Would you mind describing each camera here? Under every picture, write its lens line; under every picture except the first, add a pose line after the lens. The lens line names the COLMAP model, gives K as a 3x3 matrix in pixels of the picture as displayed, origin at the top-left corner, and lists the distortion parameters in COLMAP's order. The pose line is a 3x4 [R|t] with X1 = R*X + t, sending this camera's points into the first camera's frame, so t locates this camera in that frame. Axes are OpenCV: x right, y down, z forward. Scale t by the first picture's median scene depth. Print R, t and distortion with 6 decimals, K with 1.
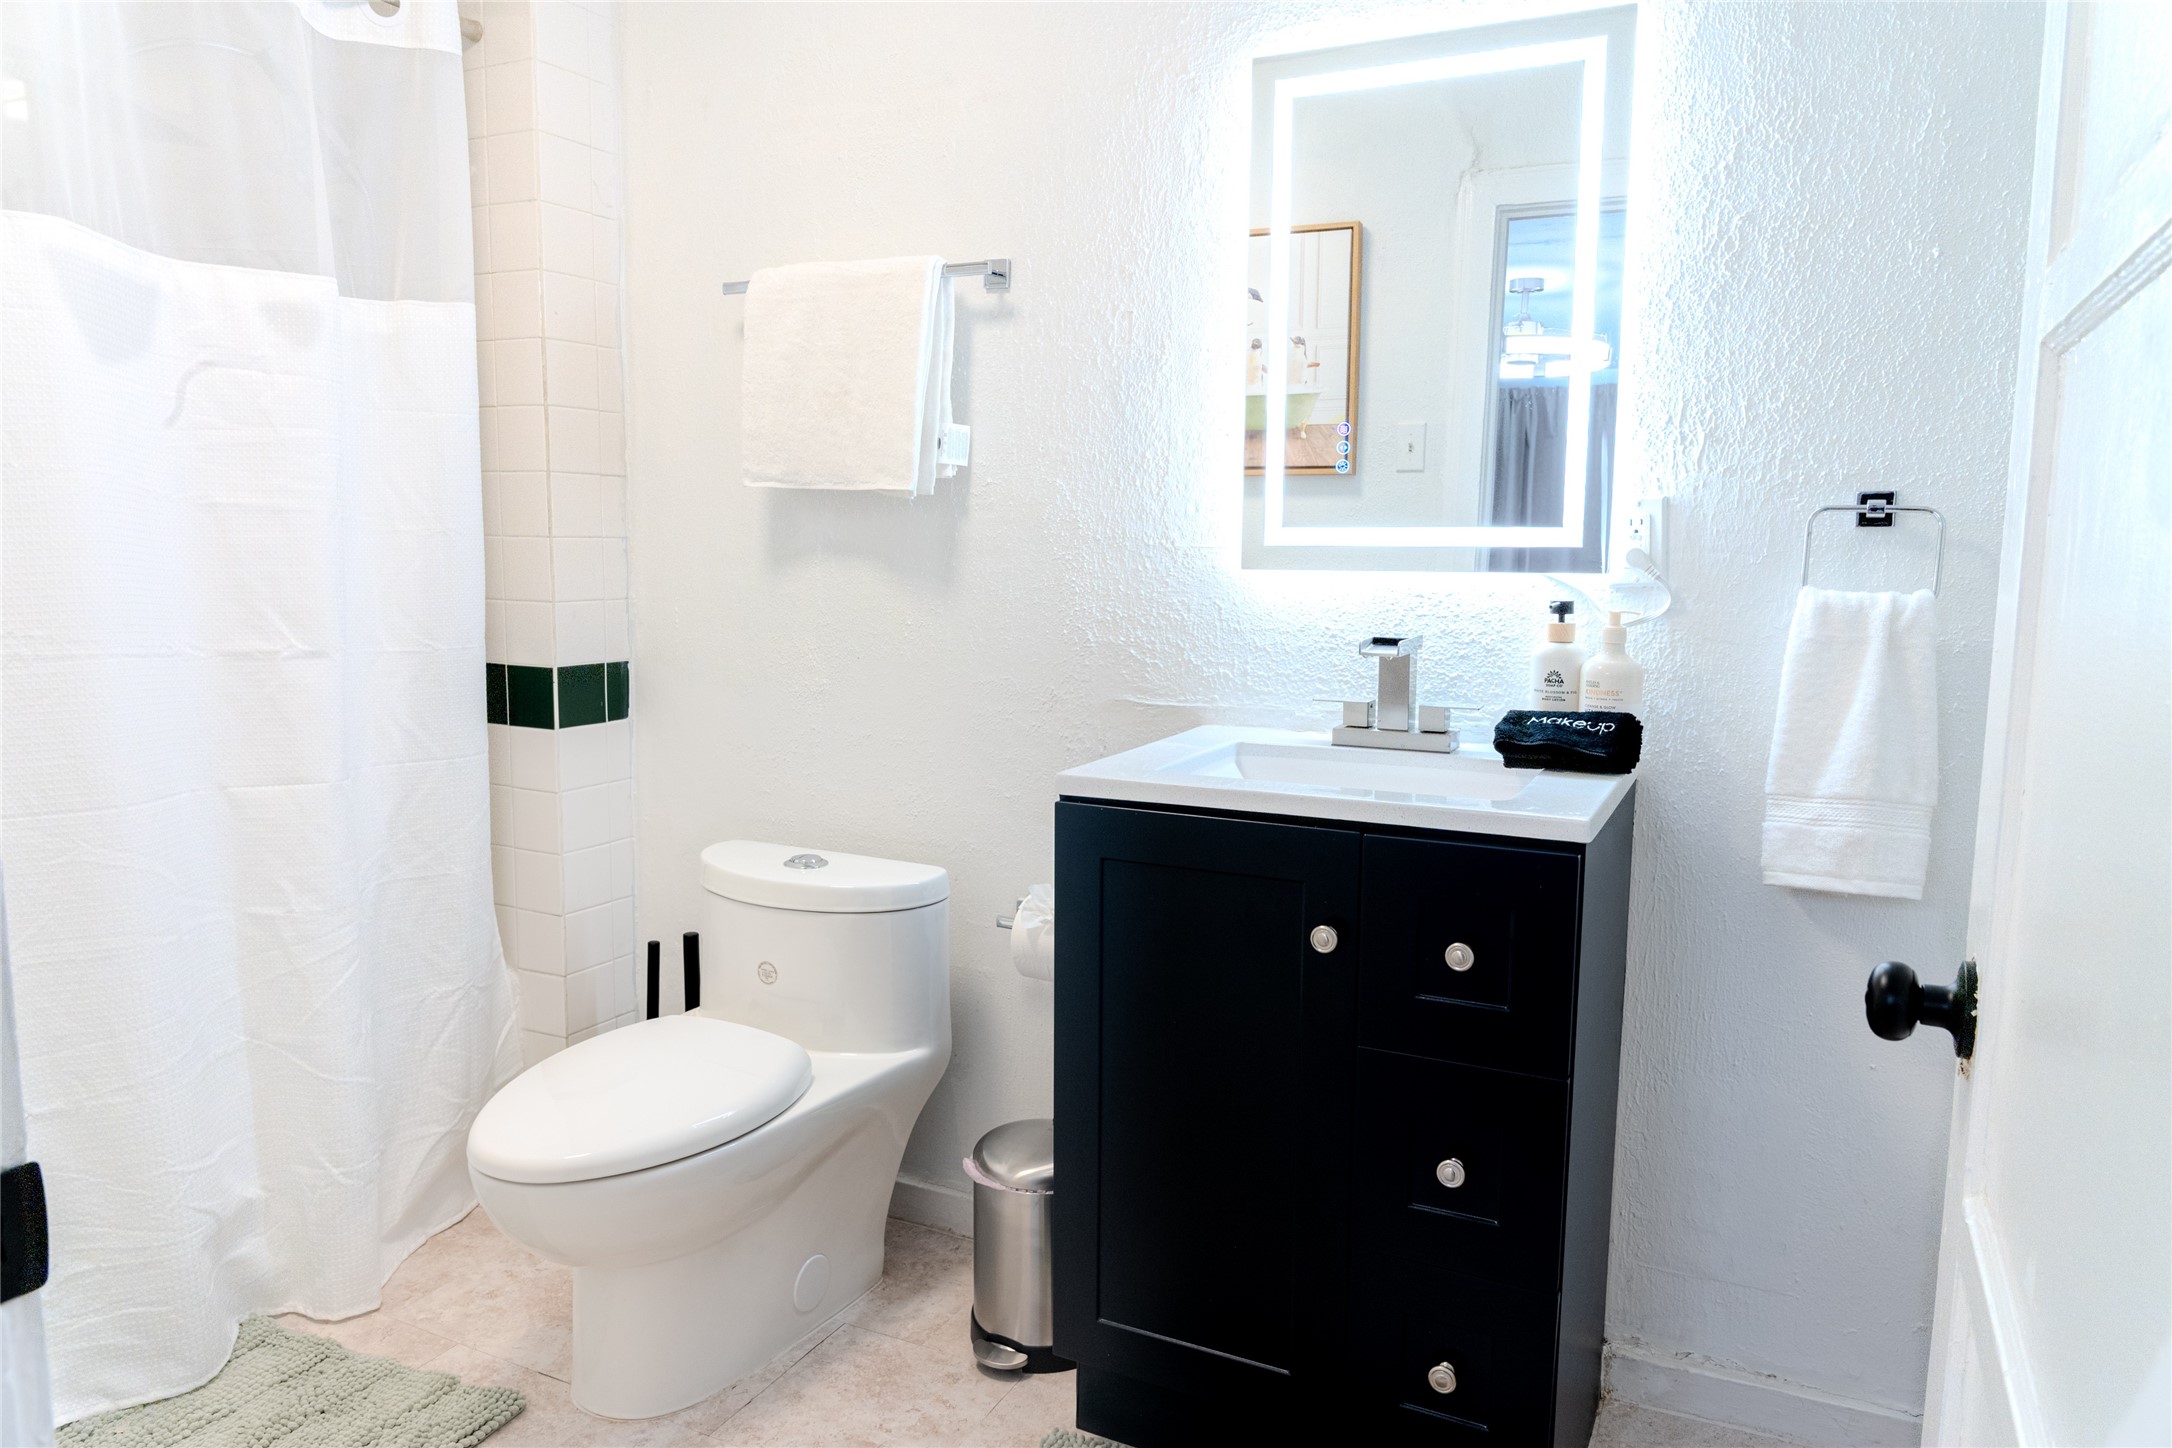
lens RADIAL K [[1455.8, 0, 1086.0], [0, 1455.8, 724.0], [0, 0, 1]] dist [0.002072, 0.003659]
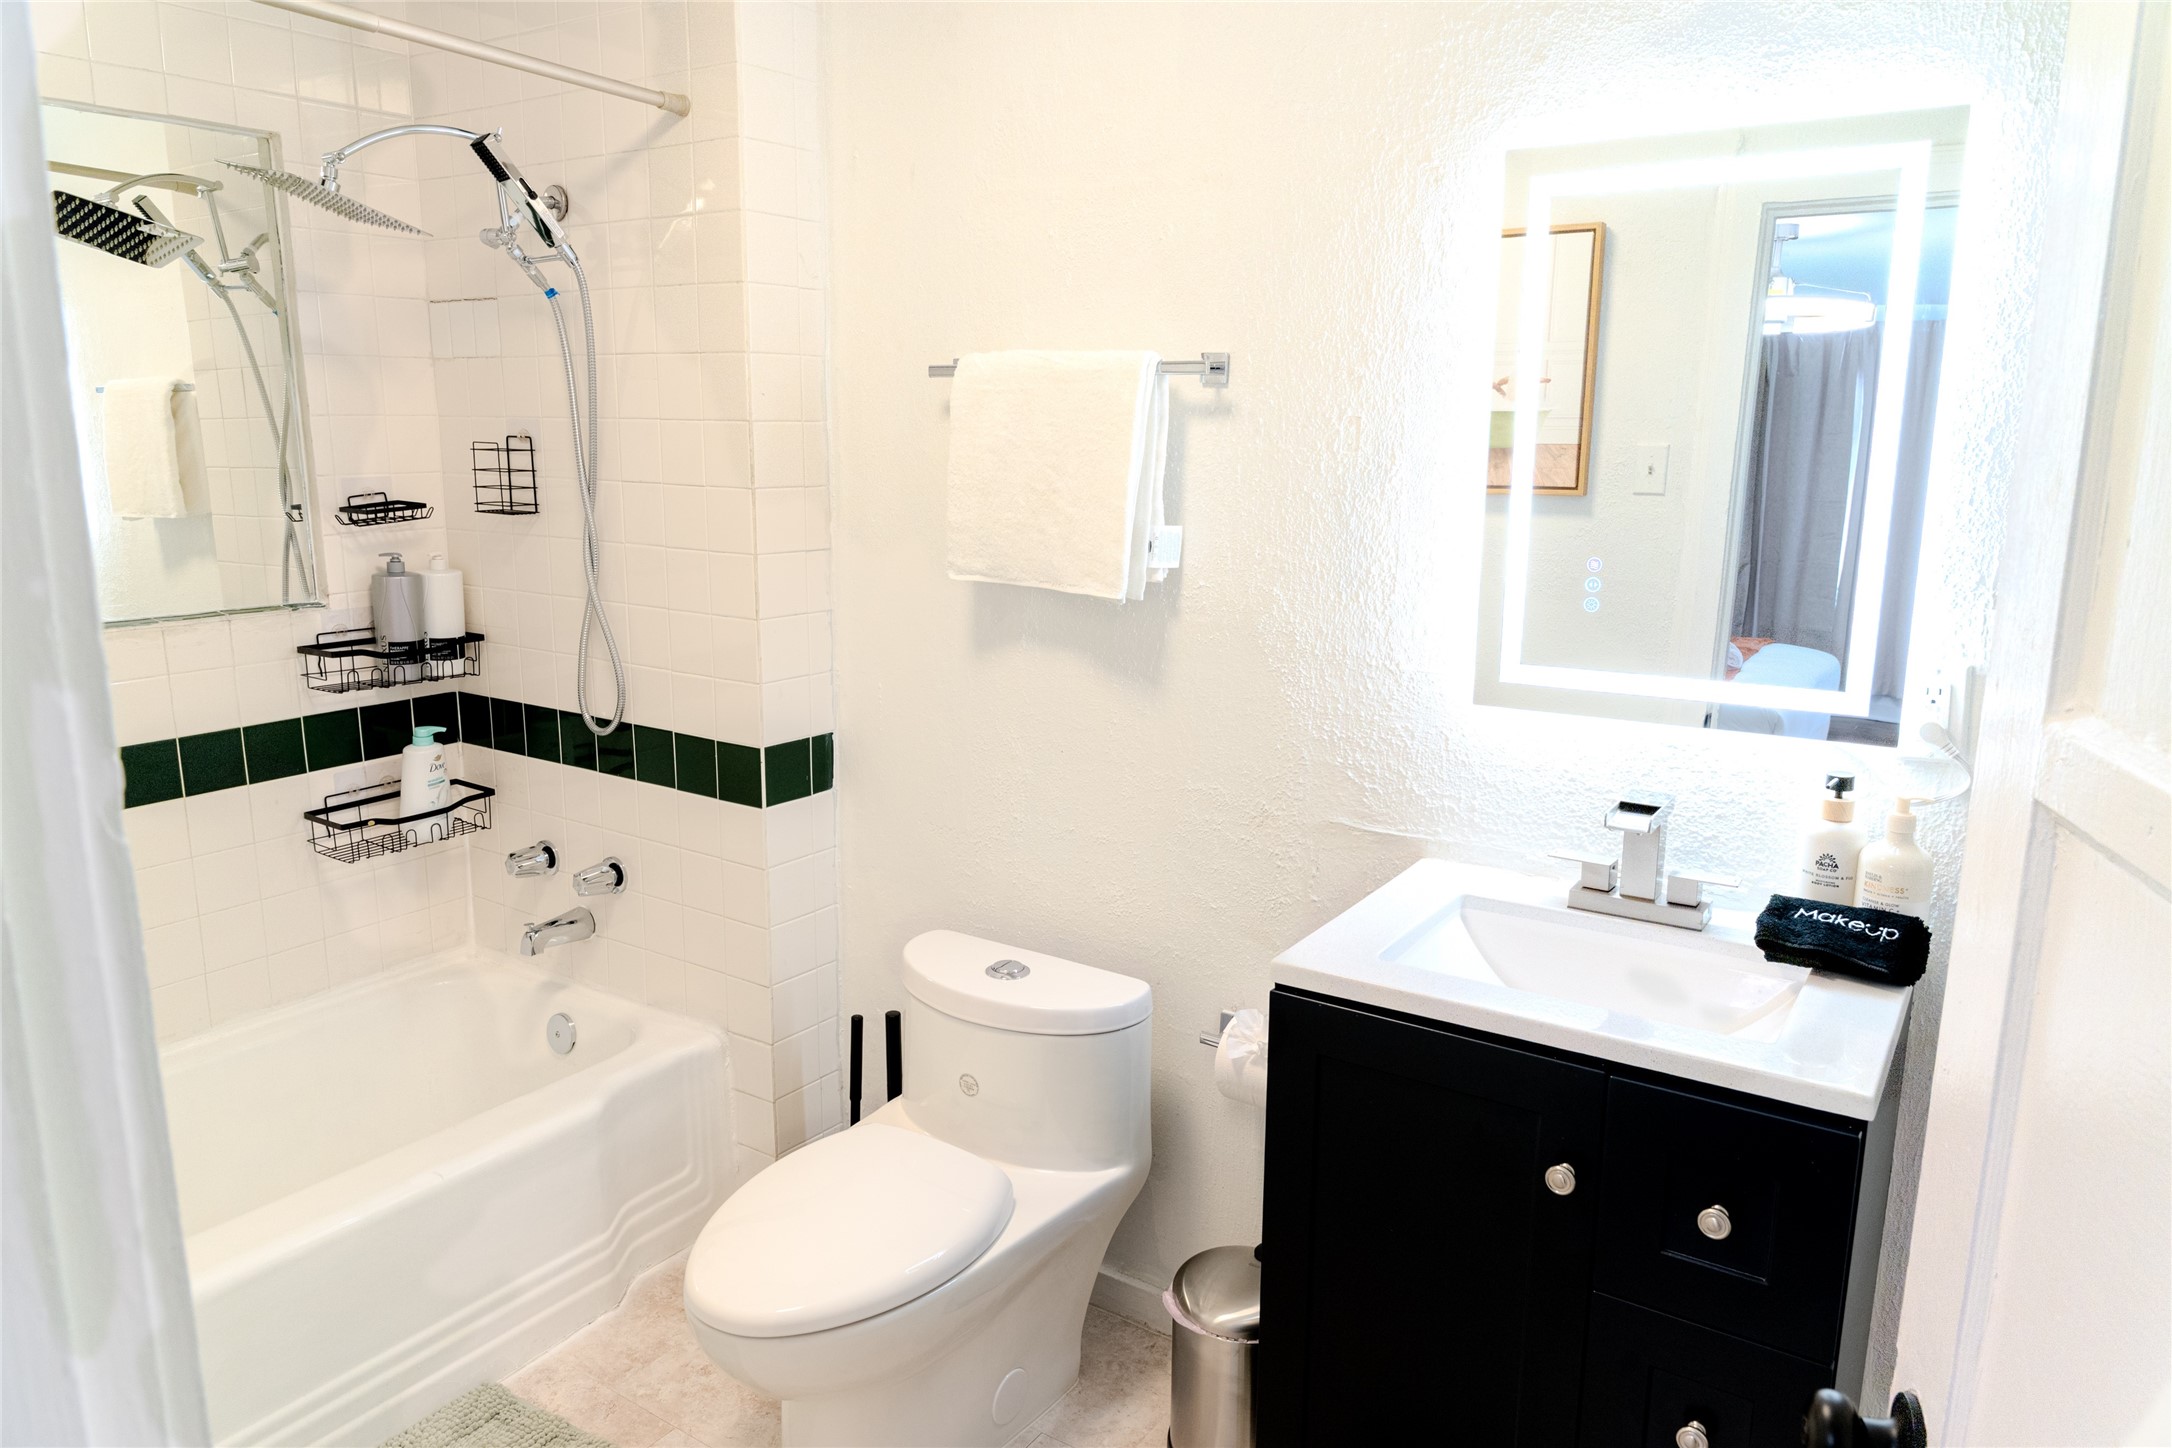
lens RADIAL K [[1452.9, 0, 1086.0], [0, 1452.9, 724.0], [0, 0, 1]] dist [0.000388, -0.005553]
pose [[0.991547, 0.023501, -0.127603, -0.018866], [-0.014141, 0.997175, 0.073771, -0.152068], [0.128976, -0.071343, 0.989078, 0.046788]]
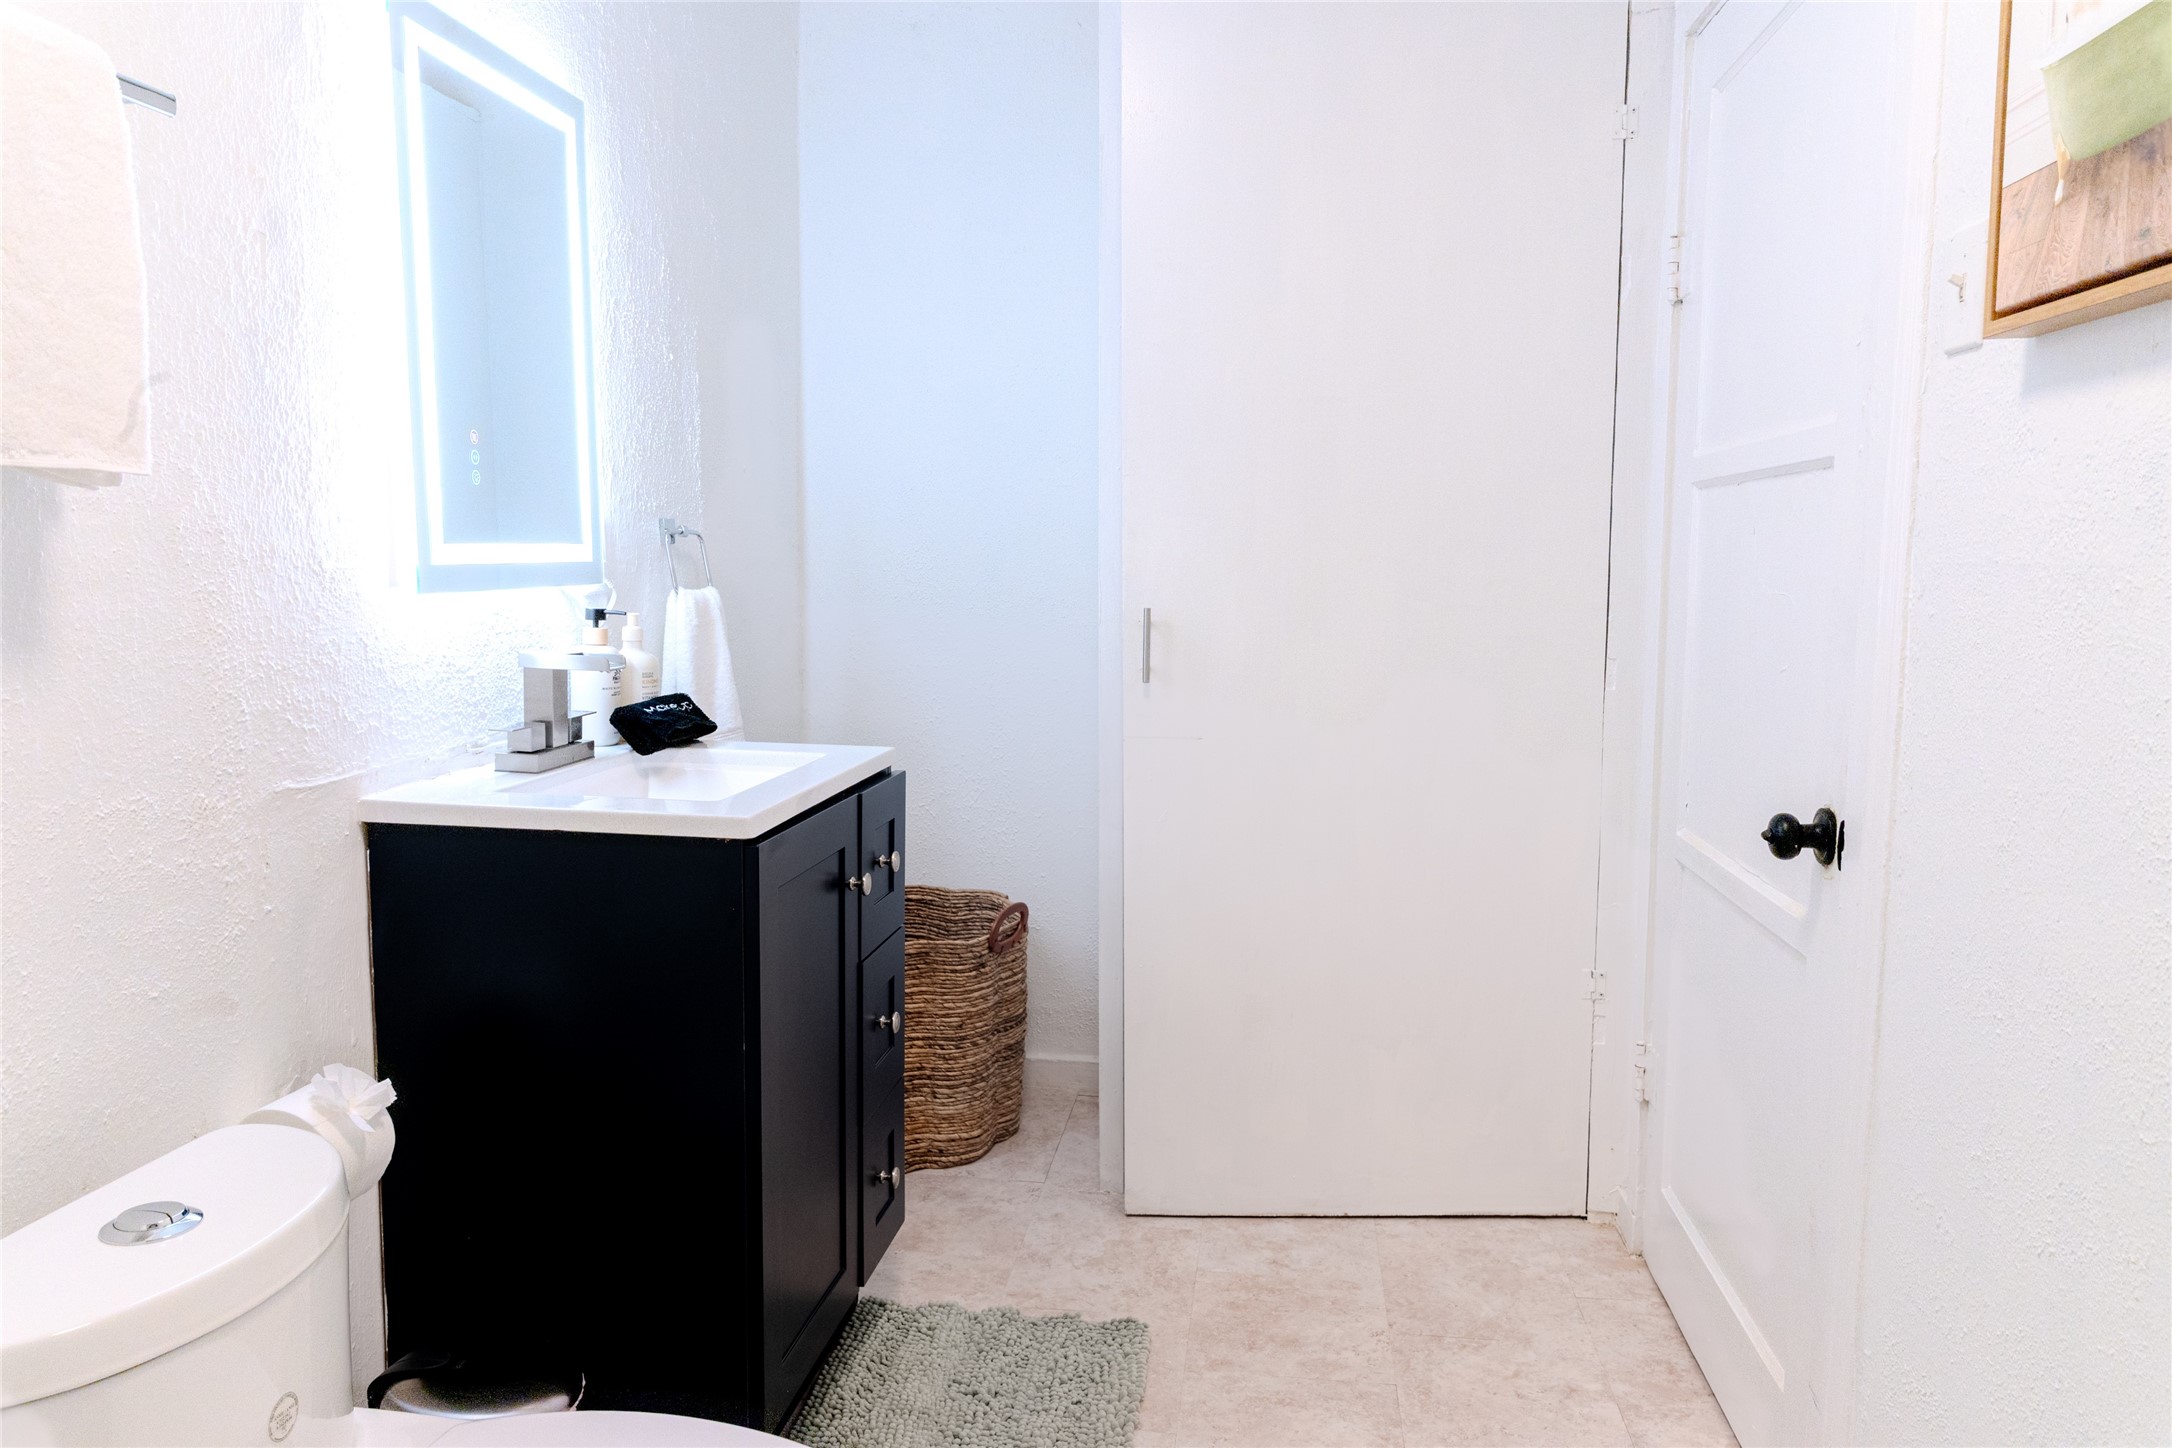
lens RADIAL K [[1491.1, 0, 1086.0], [0, 1491.1, 724.0], [0, 0, 1]] dist [-0.002530, -0.004154]
pose [[-0.314191, -0.118564, 0.941927, -0.782445], [0.111305, 0.980728, 0.160575, -0.121943], [-0.942812, 0.155293, -0.294939, 0.864714]]
